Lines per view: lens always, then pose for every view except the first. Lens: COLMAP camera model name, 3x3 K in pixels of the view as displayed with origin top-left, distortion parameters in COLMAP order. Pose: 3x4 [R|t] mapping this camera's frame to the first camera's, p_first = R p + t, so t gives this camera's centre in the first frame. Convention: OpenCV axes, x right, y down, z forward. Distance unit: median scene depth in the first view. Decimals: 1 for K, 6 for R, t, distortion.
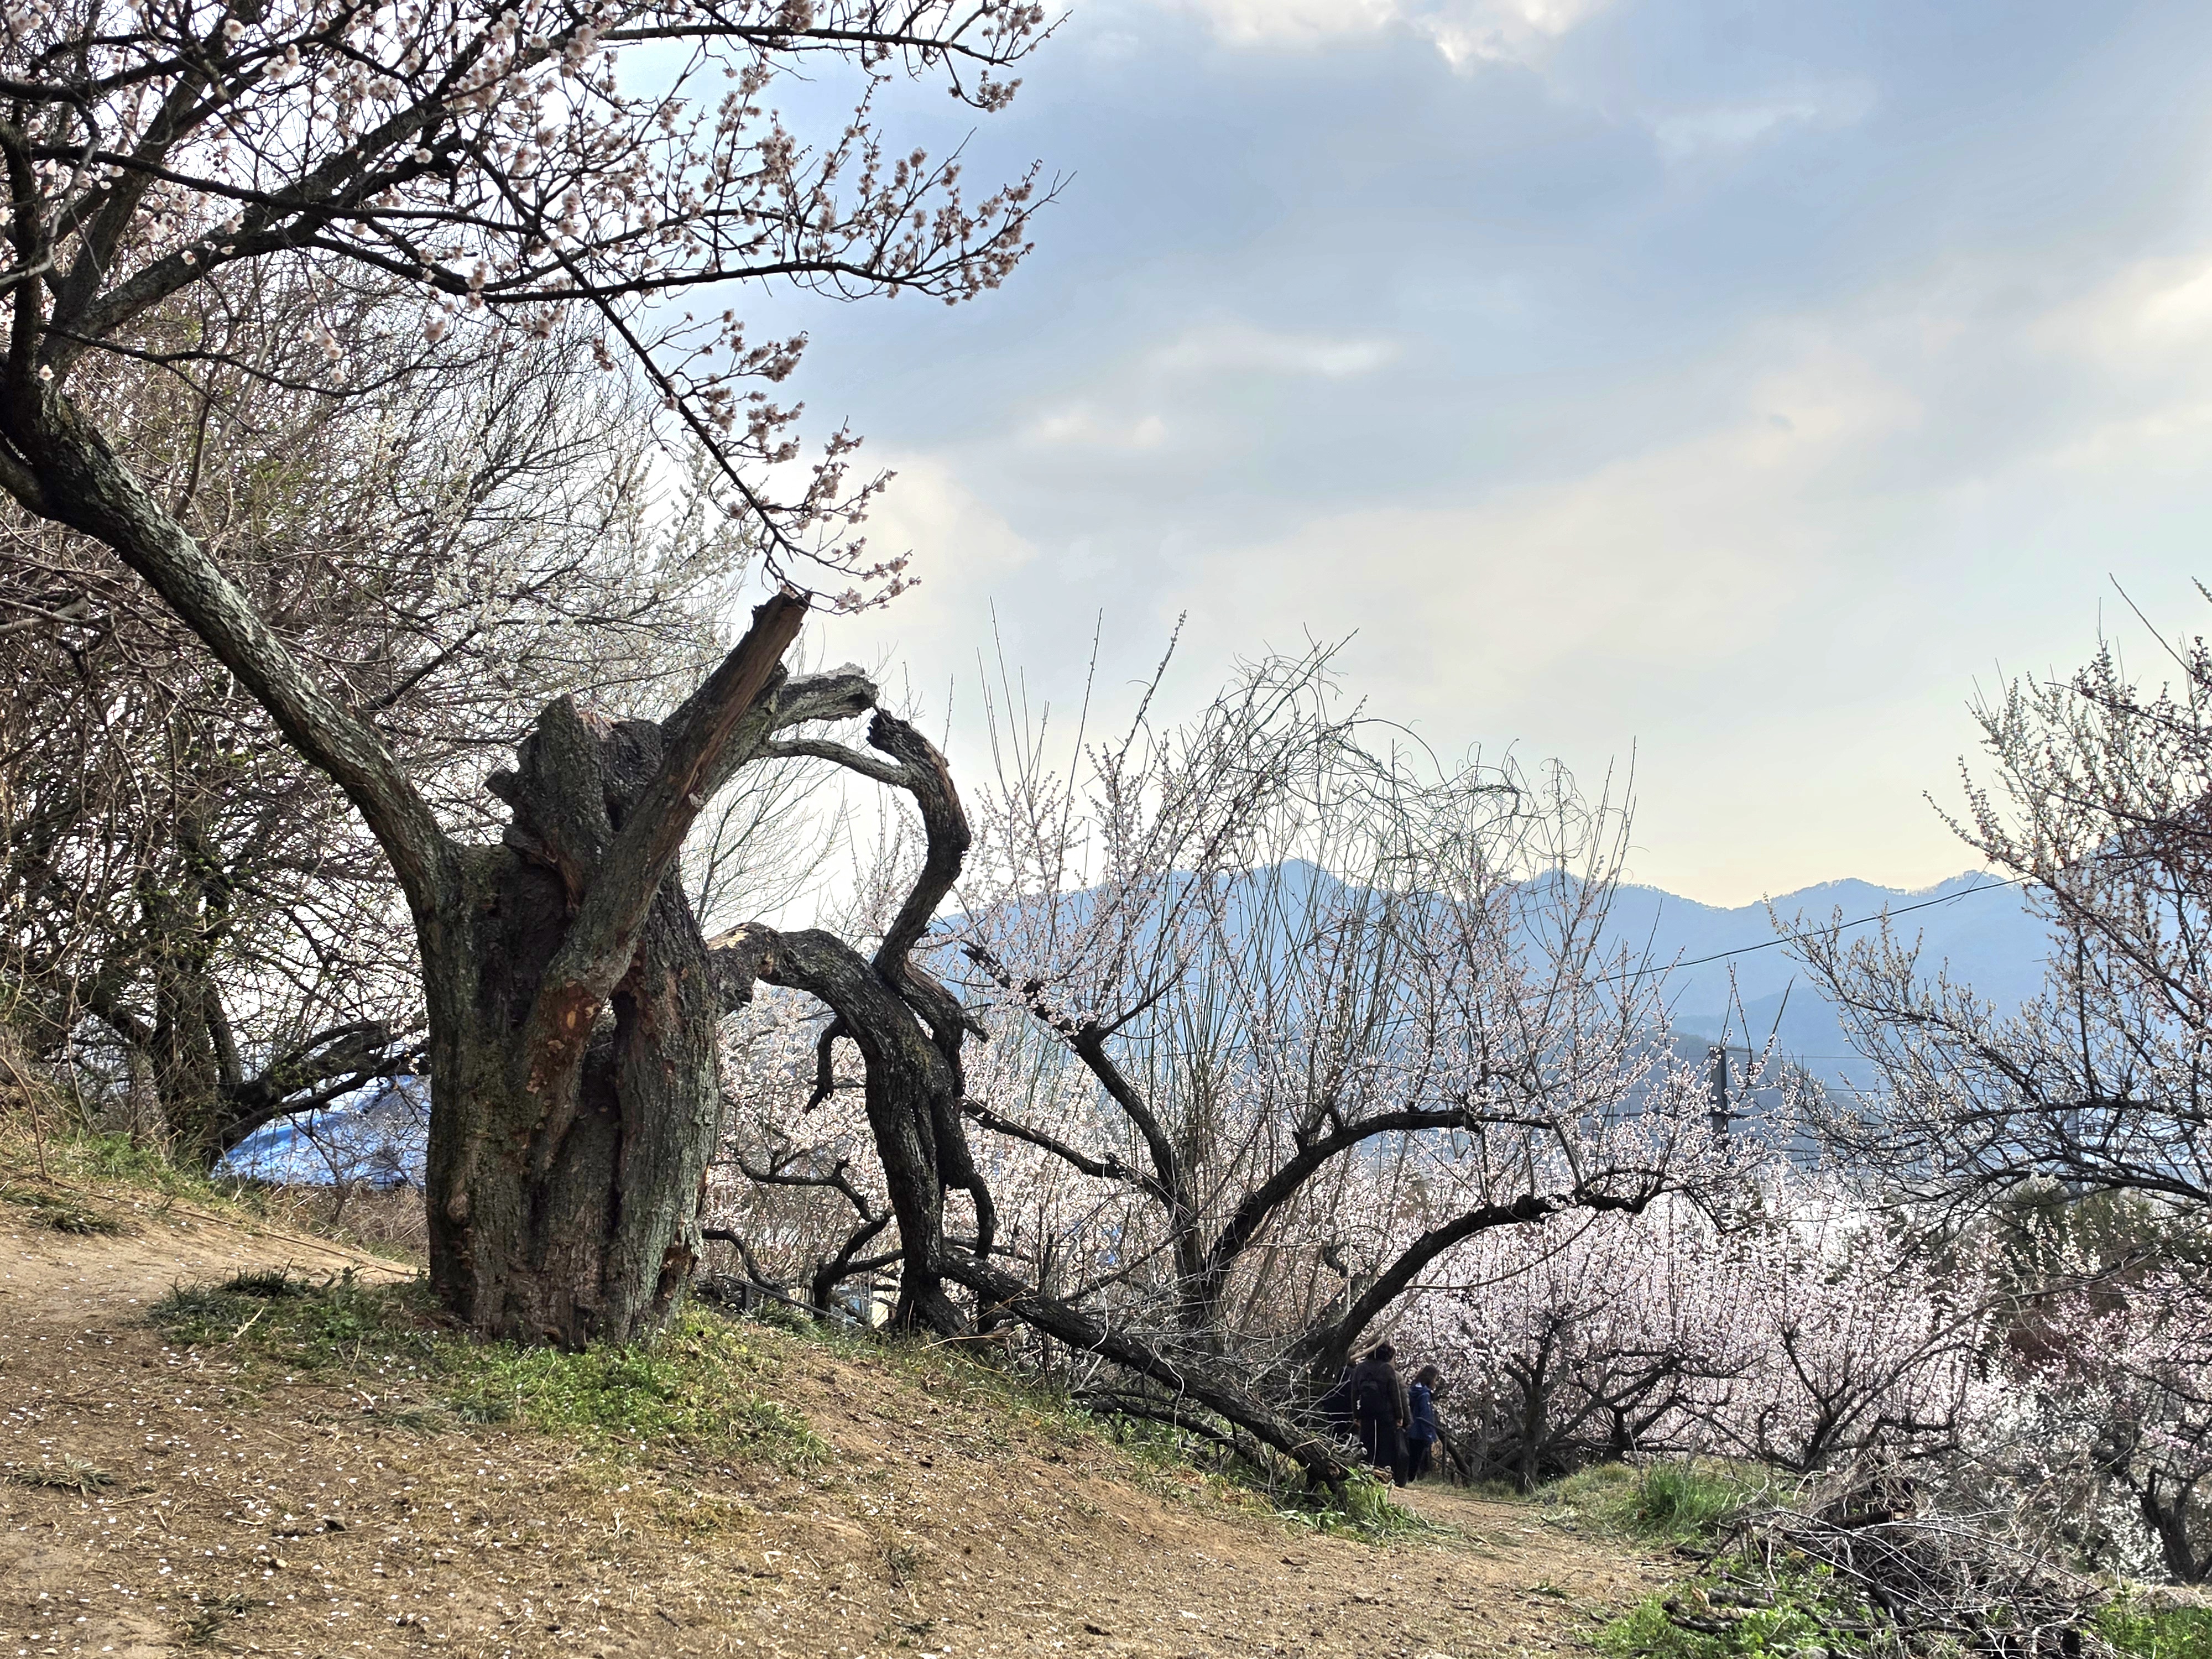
lens RADIAL K [[2148.0, 0, 1106.0], [0, 2148.0, 829.5], [0, 0, 1]] dist [0.150219, -0.235201]
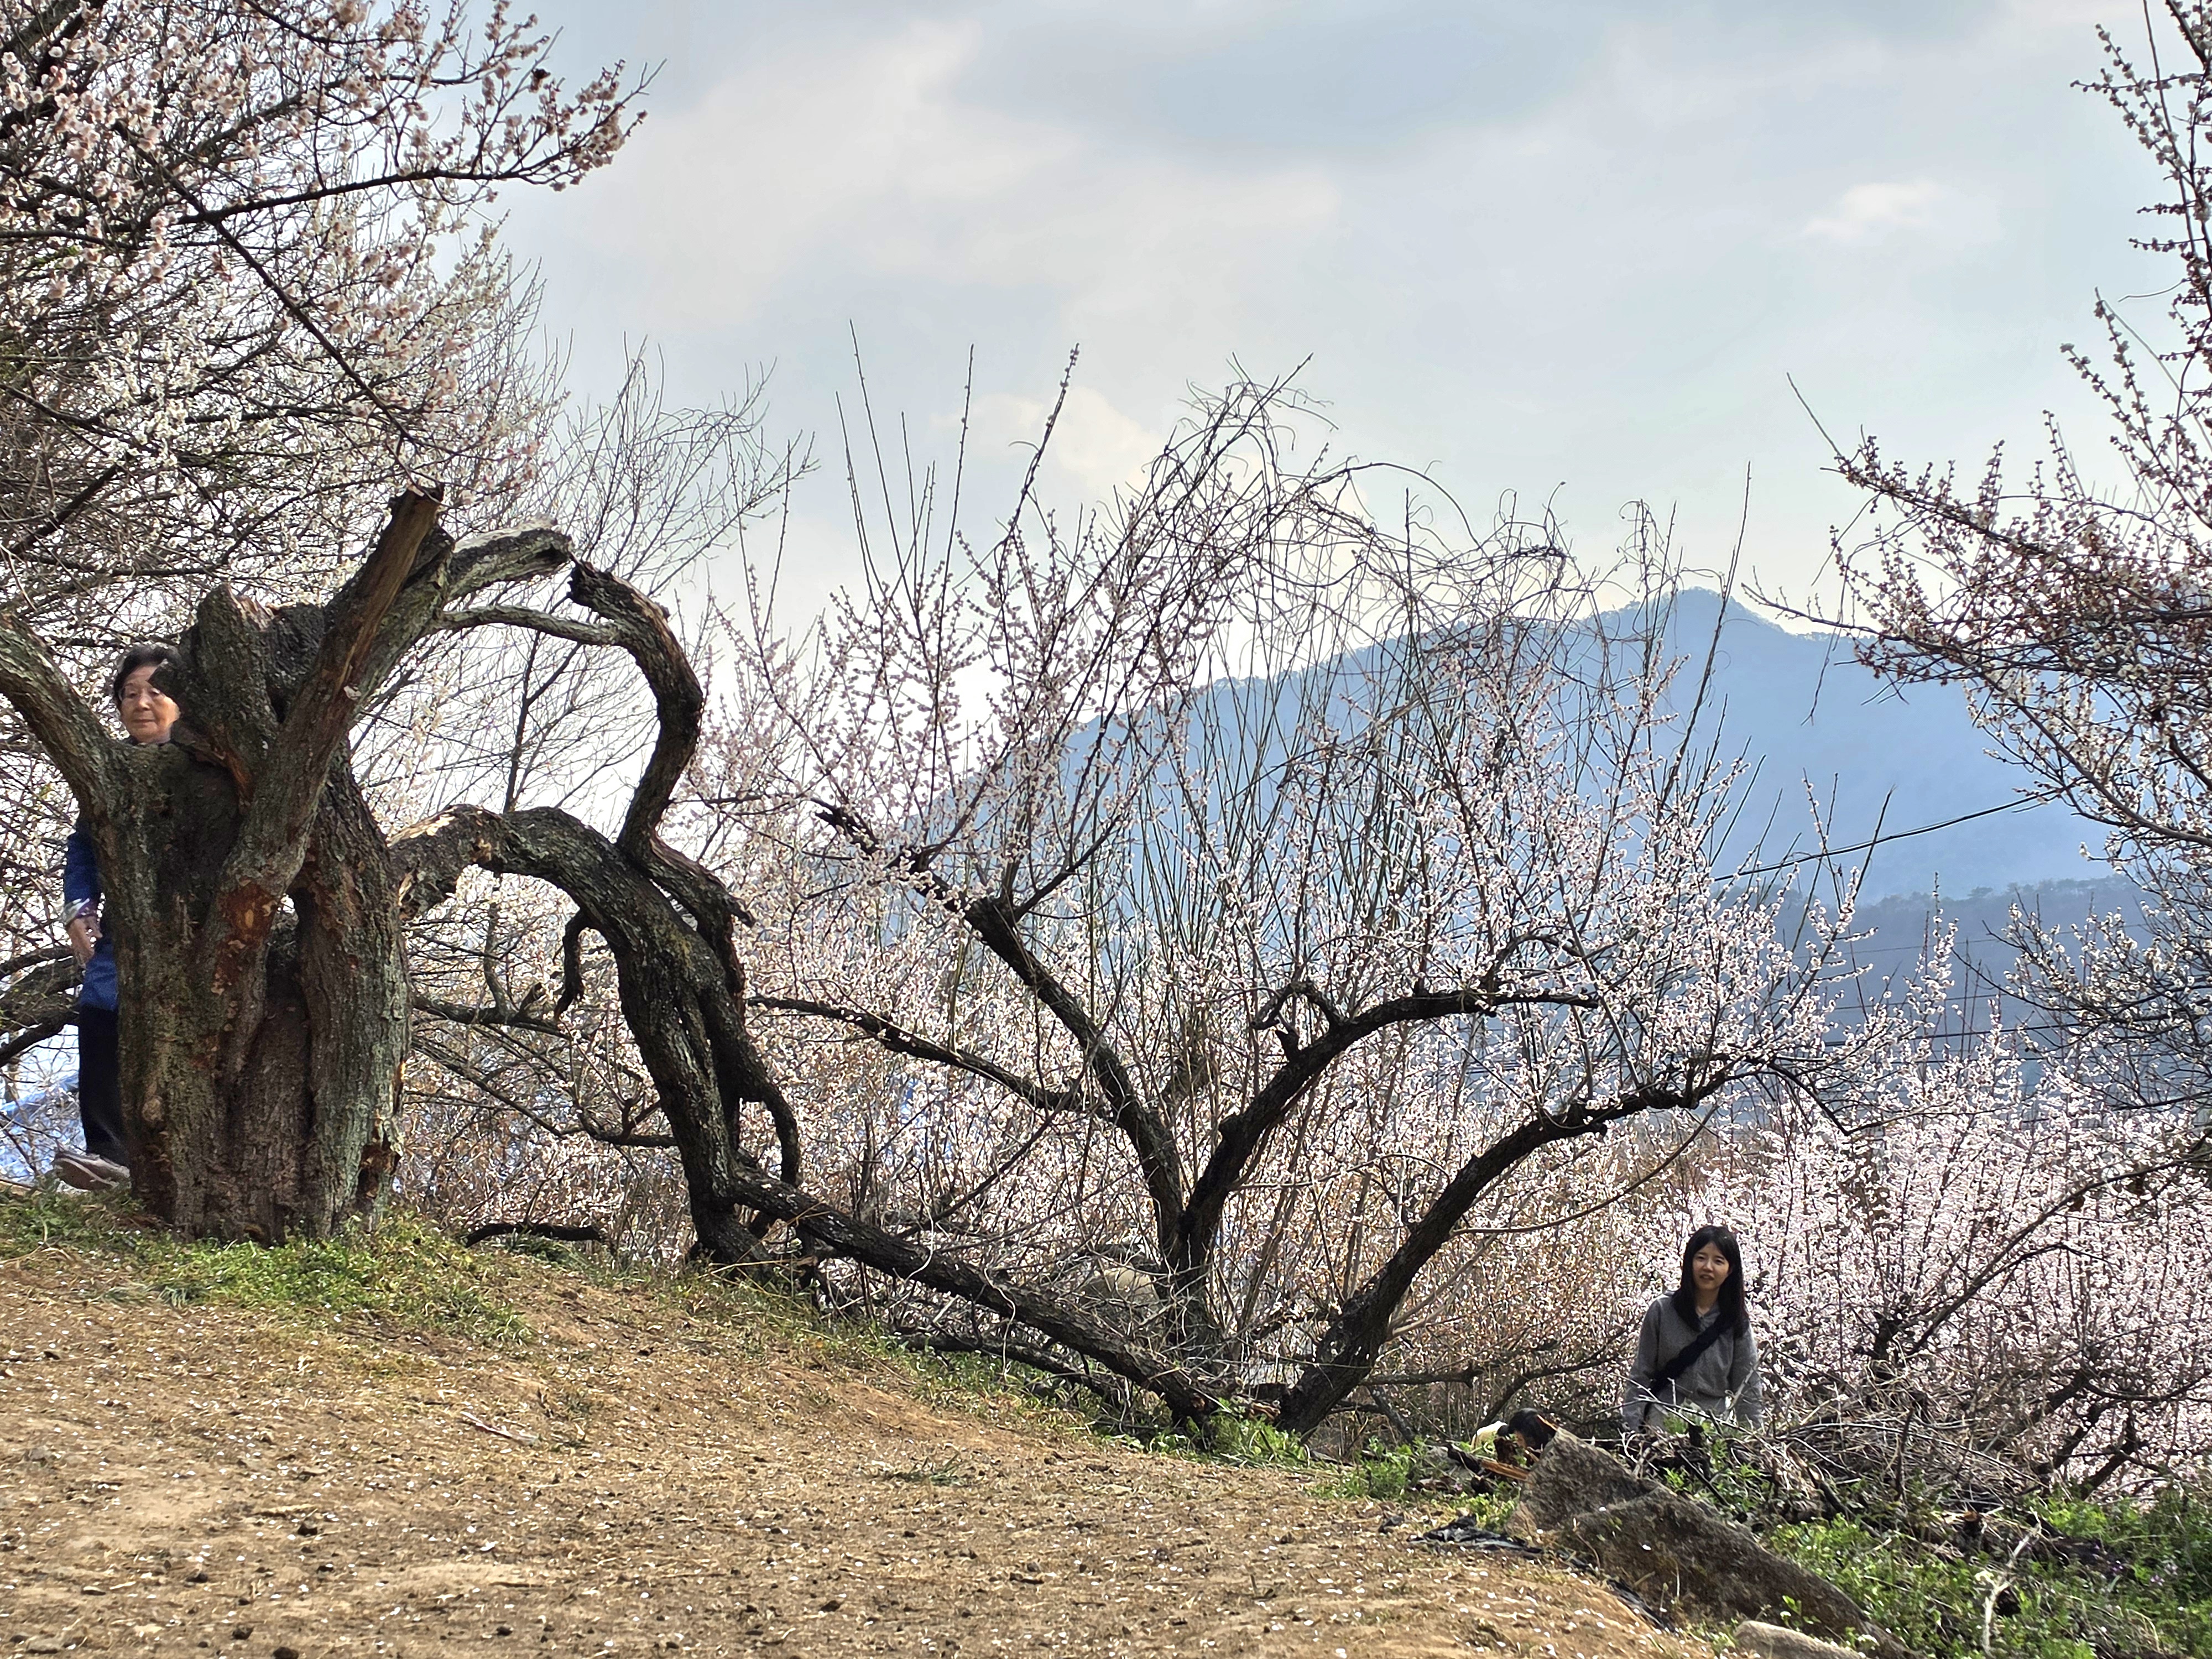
lens RADIAL K [[4231.9, 0, 1106.0], [0, 4231.9, 829.5], [0, 0, 1]] dist [0.211407, -0.414056]
pose [[0.994772, -0.052124, -0.087820, 0.273815], [0.058048, 0.996109, 0.066311, -0.051253], [0.084022, -0.071062, 0.993927, -0.779873]]
